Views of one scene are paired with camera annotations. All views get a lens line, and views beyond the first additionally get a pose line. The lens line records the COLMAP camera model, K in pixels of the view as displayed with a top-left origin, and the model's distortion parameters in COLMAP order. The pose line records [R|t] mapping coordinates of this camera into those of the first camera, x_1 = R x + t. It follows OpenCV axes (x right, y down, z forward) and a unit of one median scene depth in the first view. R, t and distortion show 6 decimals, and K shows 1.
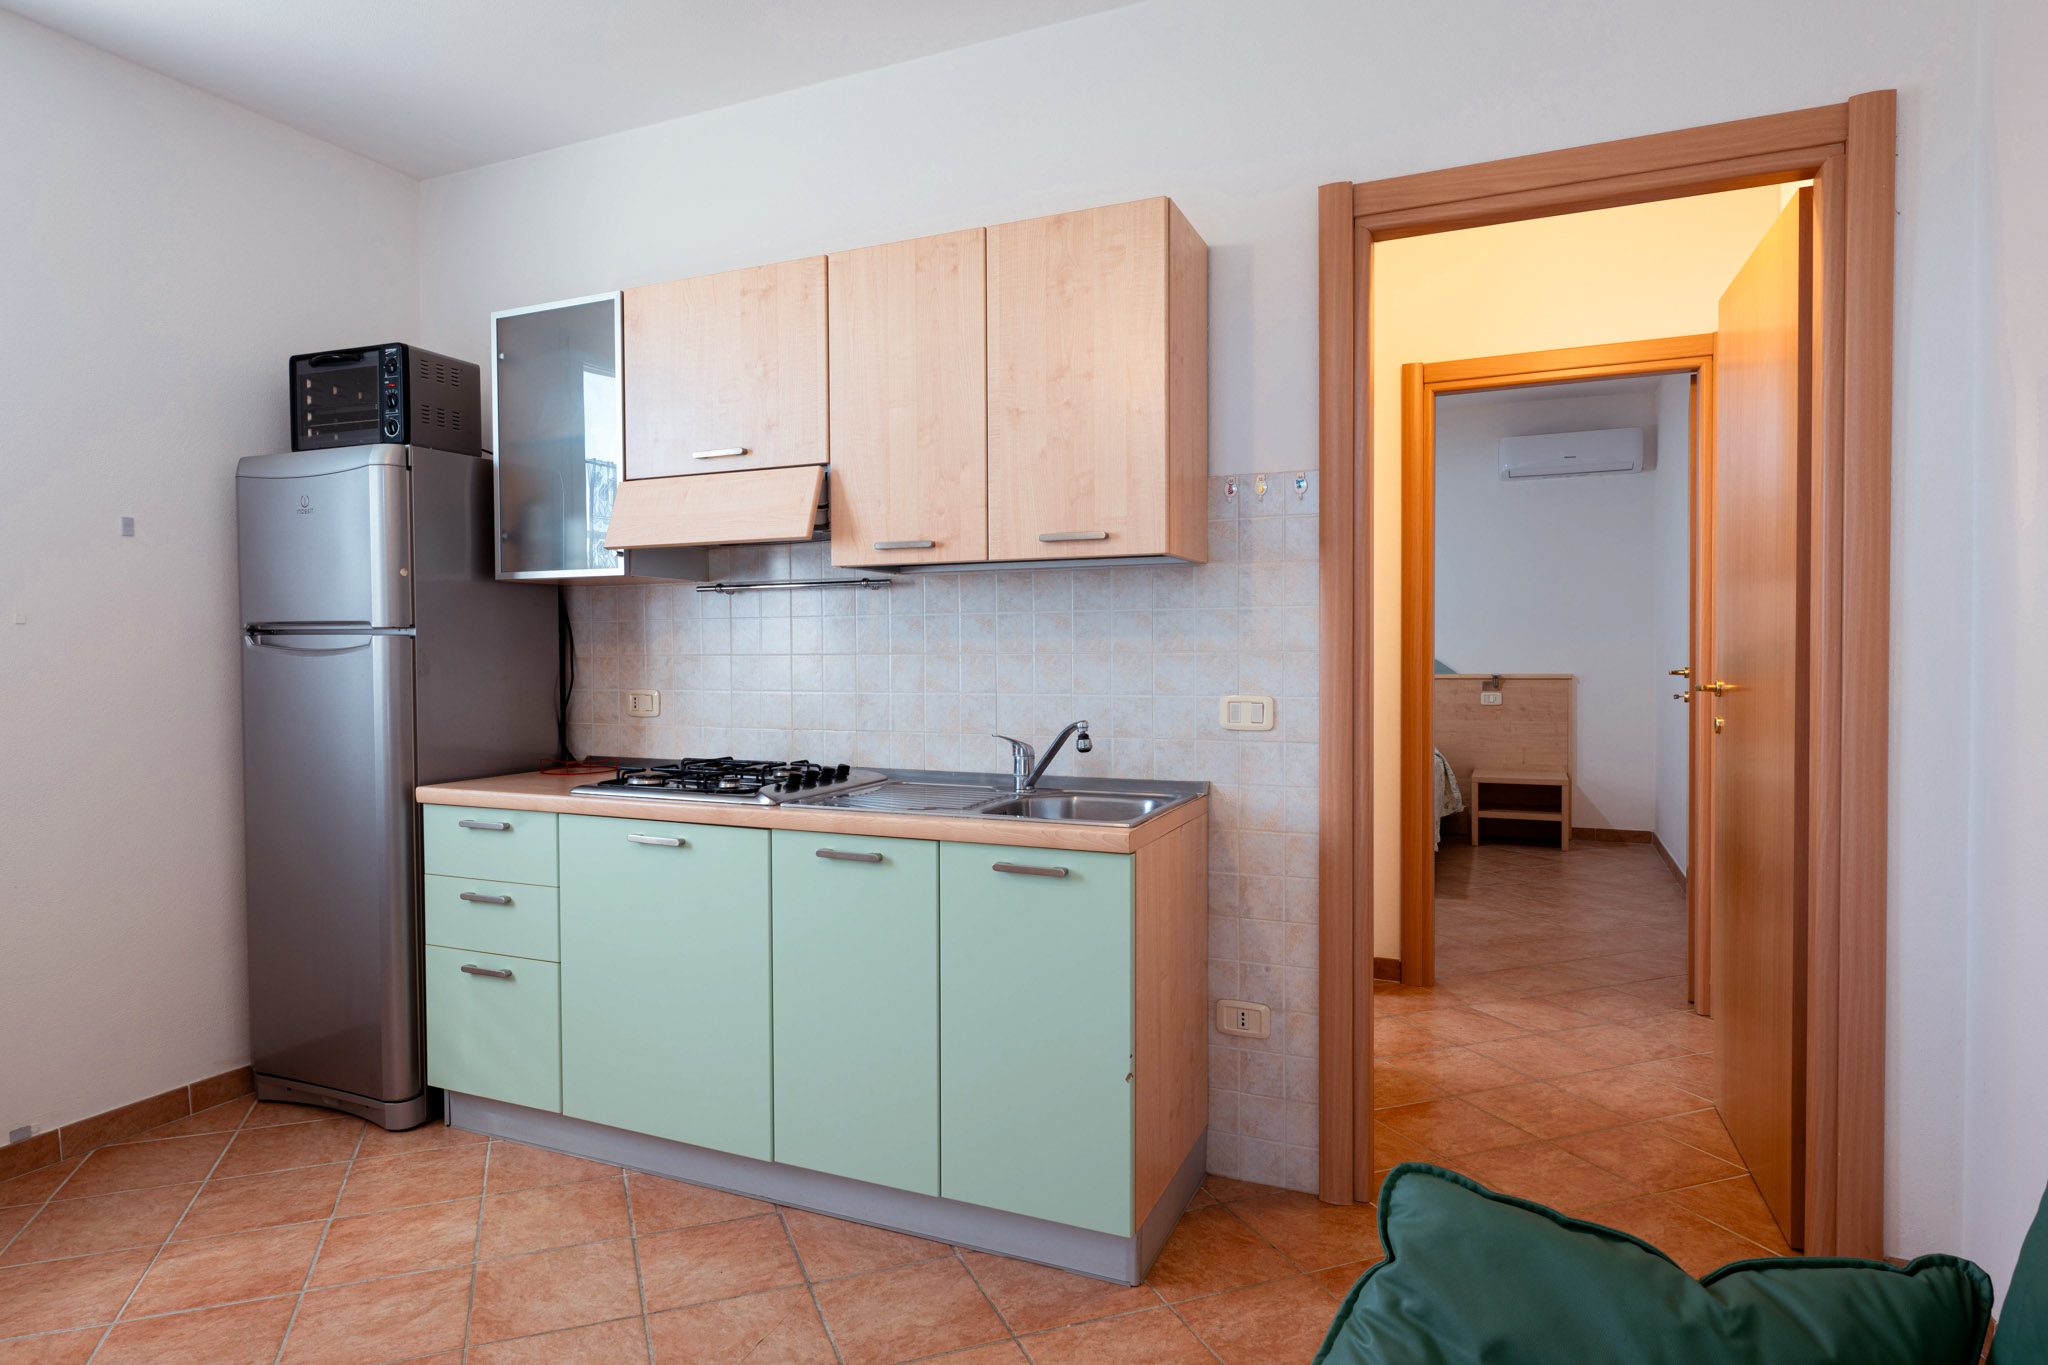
lens RADIAL K [[1153.4, 0, 1023.6], [0, 1153.4, 691.1], [0, 0, 1]] dist [-0.004032, 0.000973]
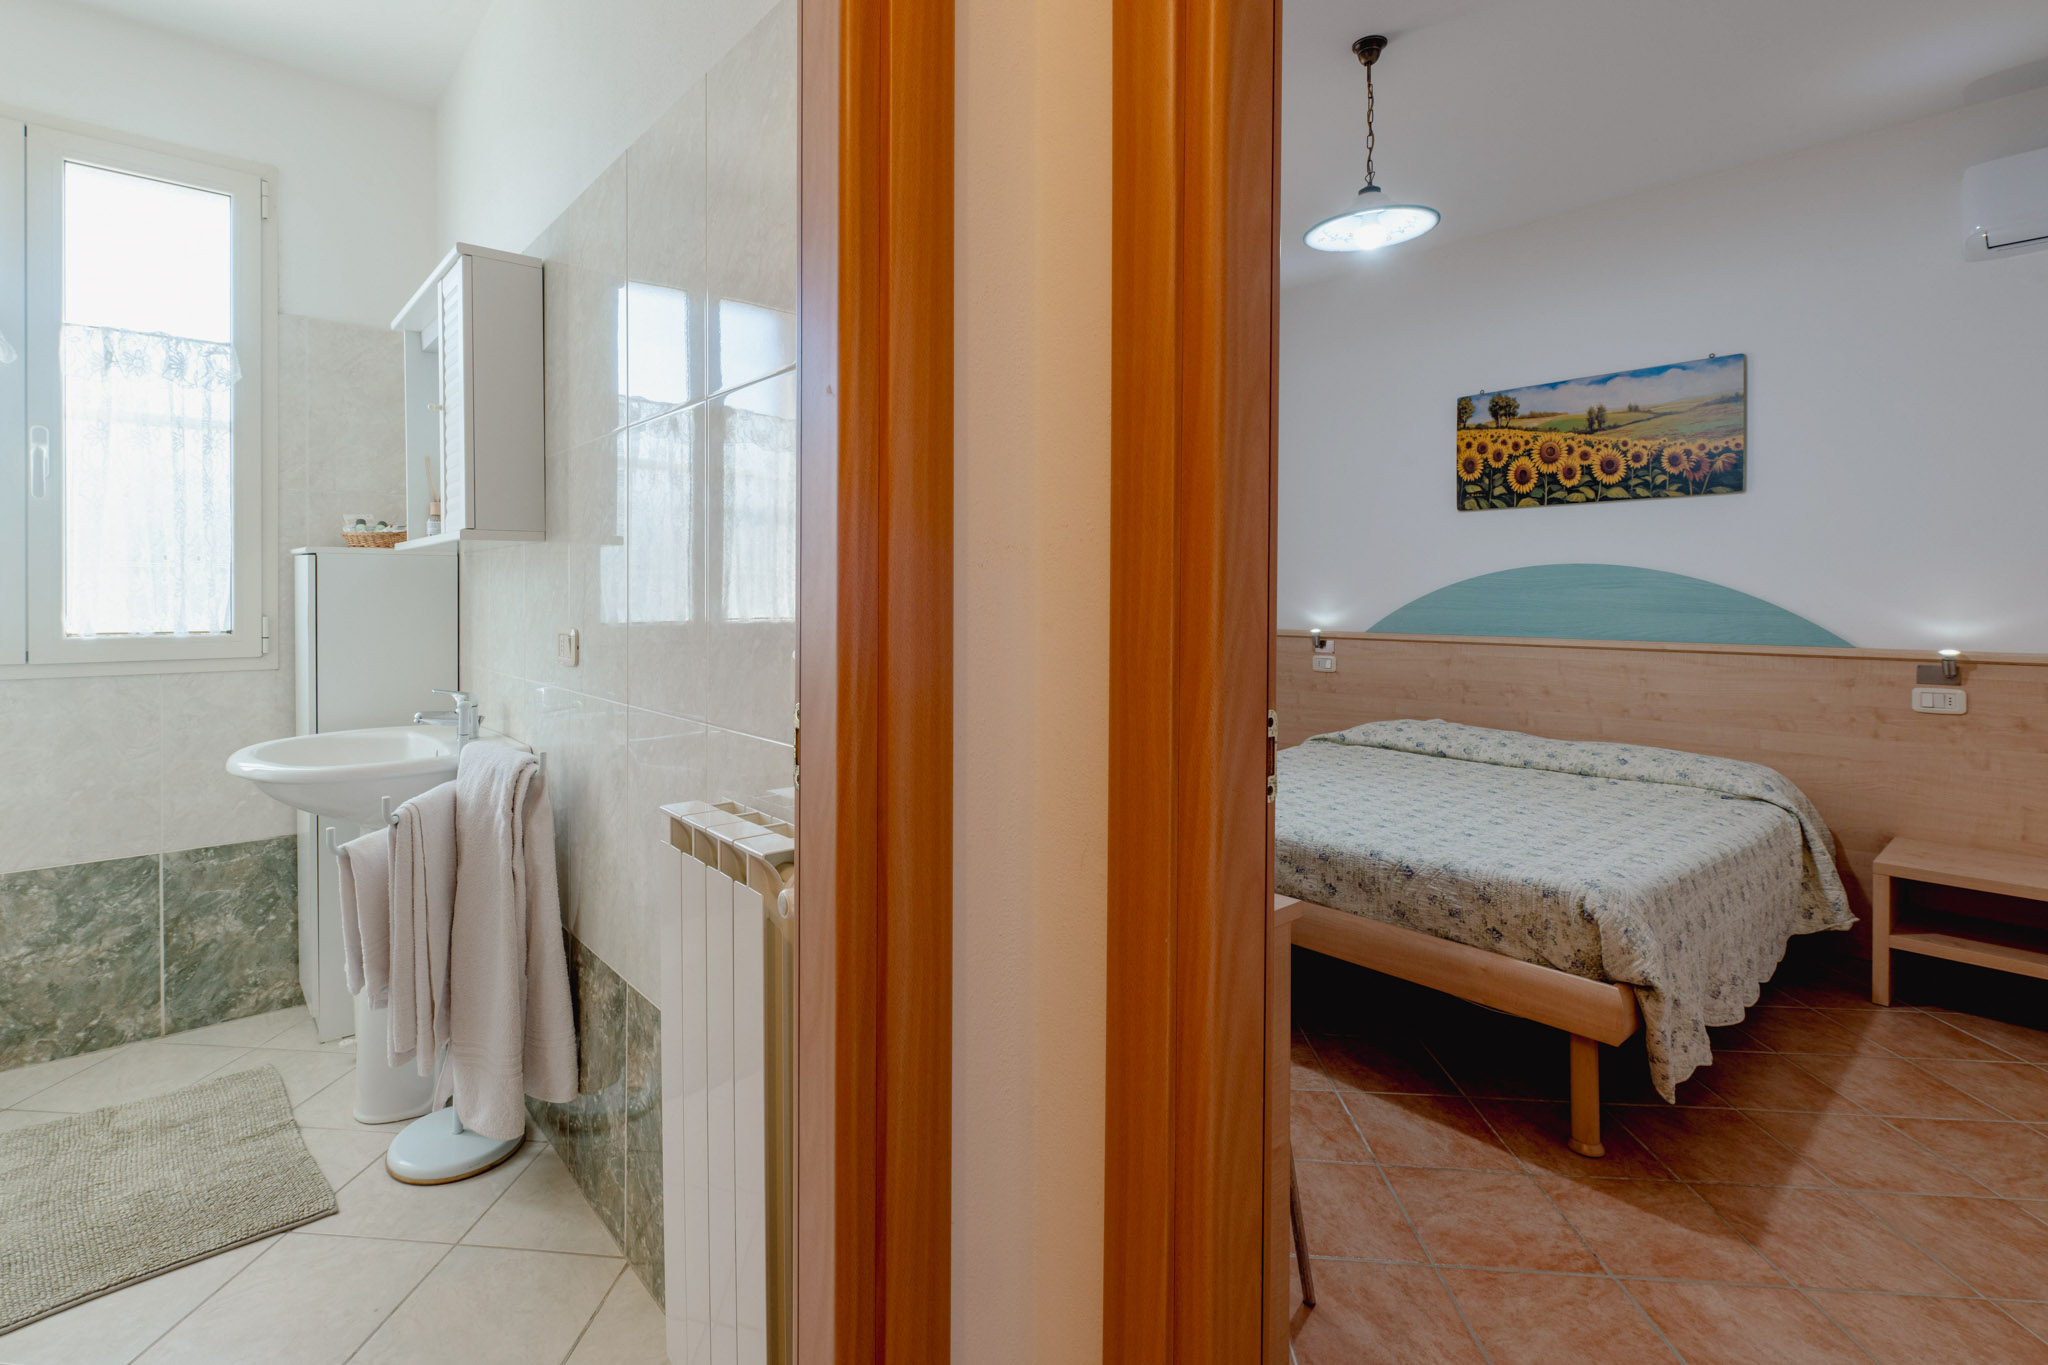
lens RADIAL K [[950.8, 0, 985.9], [0, 950.8, 613.5], [0, 0, 1]] dist [-0.008778, 0.000605]
pose [[0.892052, 0.015058, -0.451681, 0.230619], [-0.022035, 0.999705, -0.010191, -0.018694], [0.451394, 0.019044, 0.892121, 0.467234]]
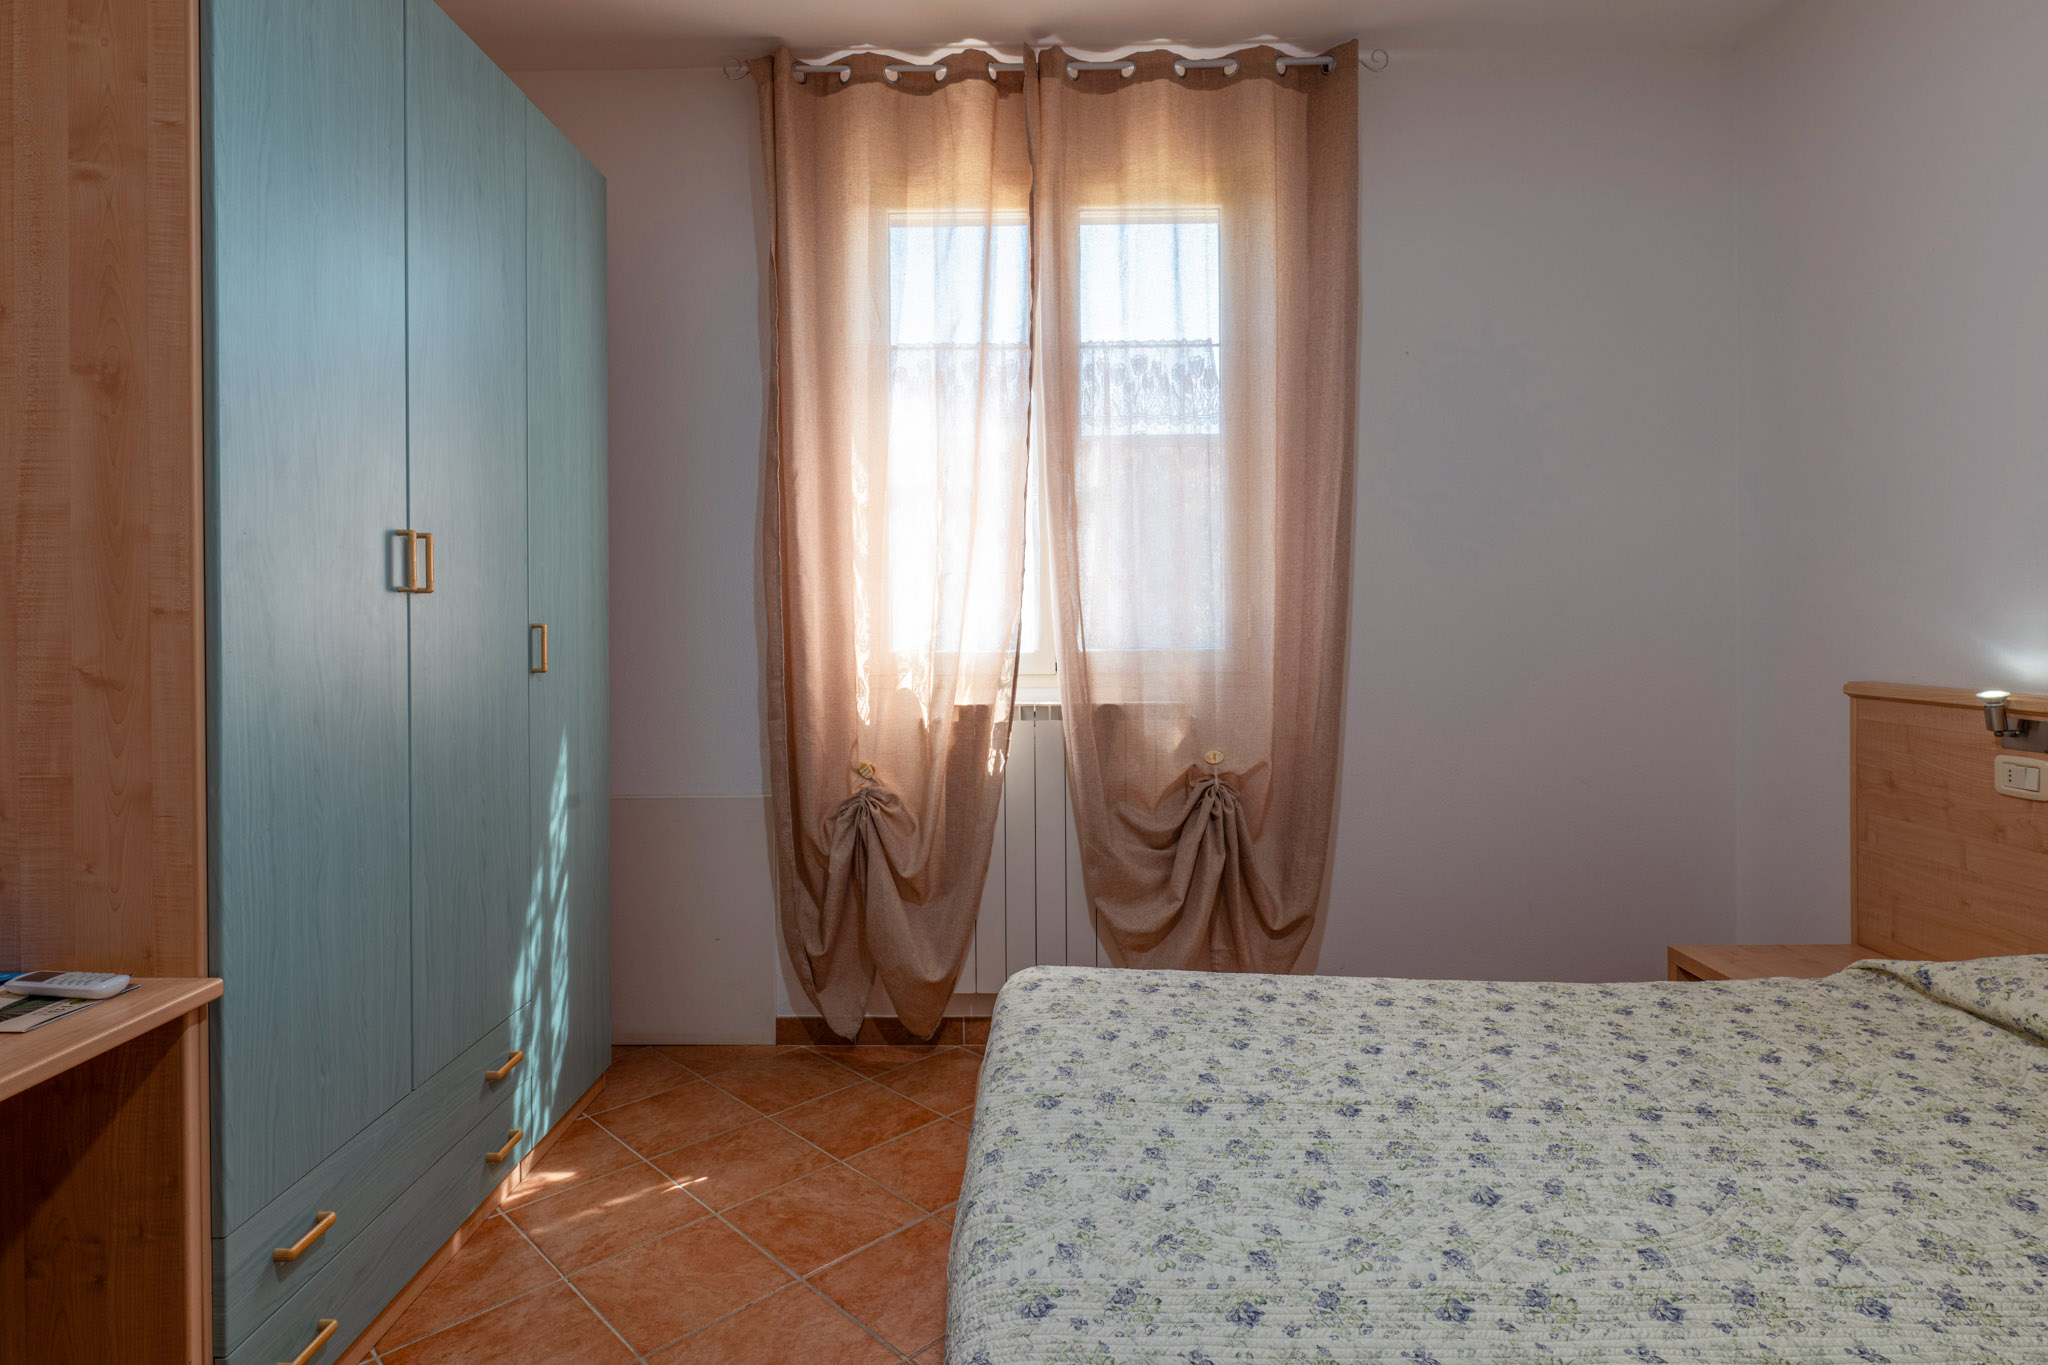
lens RADIAL K [[1110.9, 0, 1004.2], [0, 1110.9, 635.5], [0, 0, 1]] dist [-0.003382, -0.000218]
pose [[0.374904, 0.019532, -0.926858, 0.321484], [-0.027618, 0.999570, 0.009893, -0.030448], [0.926652, 0.021889, 0.375282, 0.787862]]
